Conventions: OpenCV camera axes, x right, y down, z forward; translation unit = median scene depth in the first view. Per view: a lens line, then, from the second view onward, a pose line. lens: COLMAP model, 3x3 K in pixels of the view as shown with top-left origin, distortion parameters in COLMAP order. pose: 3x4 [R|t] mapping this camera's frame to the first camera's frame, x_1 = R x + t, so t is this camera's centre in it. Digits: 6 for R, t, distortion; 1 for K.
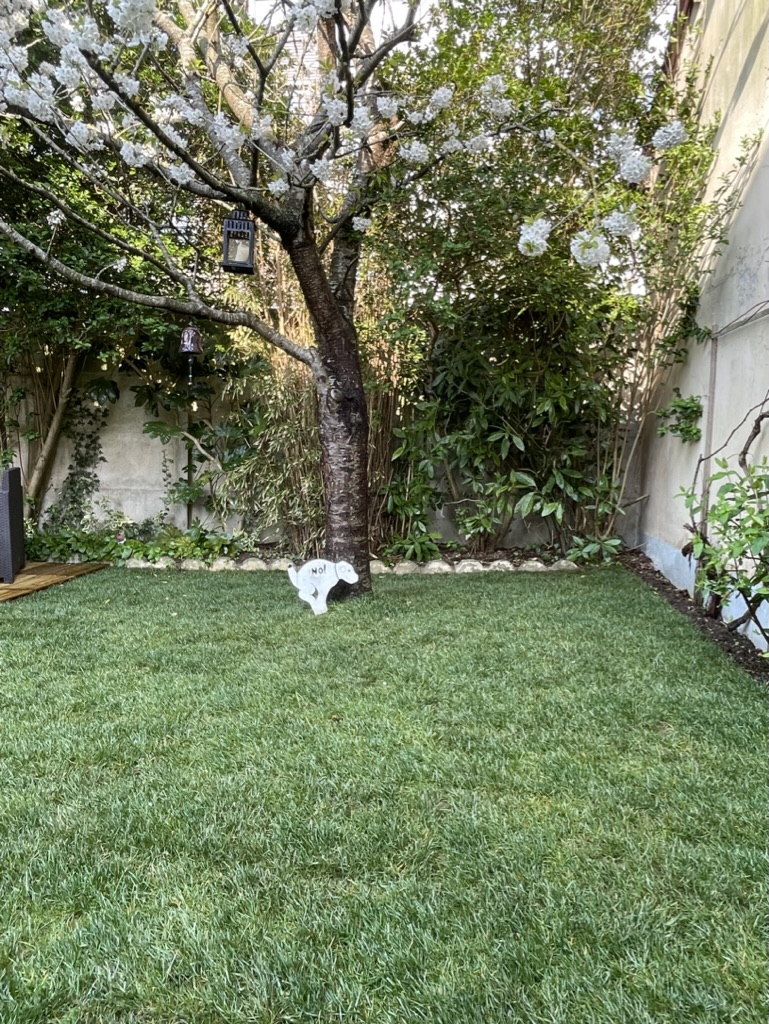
lens RADIAL K [[711.1, 0, 392.8], [0, 711.1, 505.6], [0, 0, 1]] dist [0.004364, -0.007694]
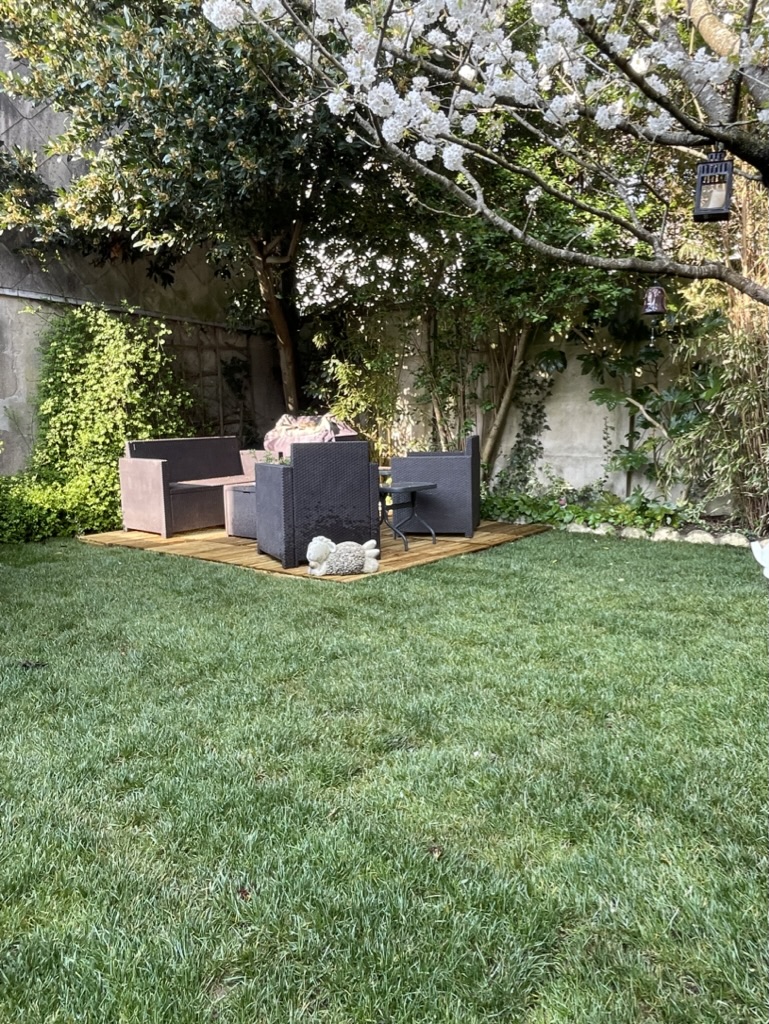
lens RADIAL K [[711.1, 0, 392.8], [0, 711.1, 505.6], [0, 0, 1]] dist [0.004364, -0.007694]
pose [[0.841114, 0.046360, -0.538867, -0.032891], [-0.024436, 0.998560, 0.047768, 0.006414], [0.540305, -0.027010, 0.841035, -0.010298]]
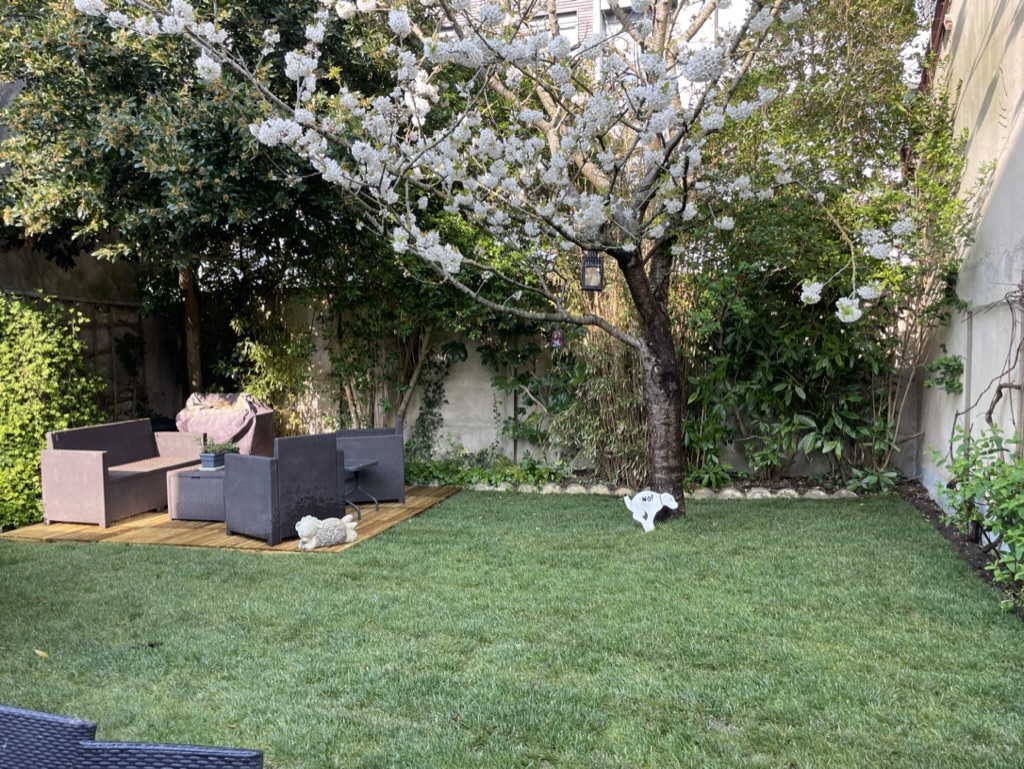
lens RADIAL K [[787.7, 0, 499.6], [0, 787.7, 378.4], [0, 0, 1]] dist [0.117610, -0.168831]
pose [[0.983464, -0.016250, -0.180376, -0.076442], [0.009583, 0.999240, -0.037774, -0.061970], [0.180853, 0.035421, 0.982872, -0.404309]]
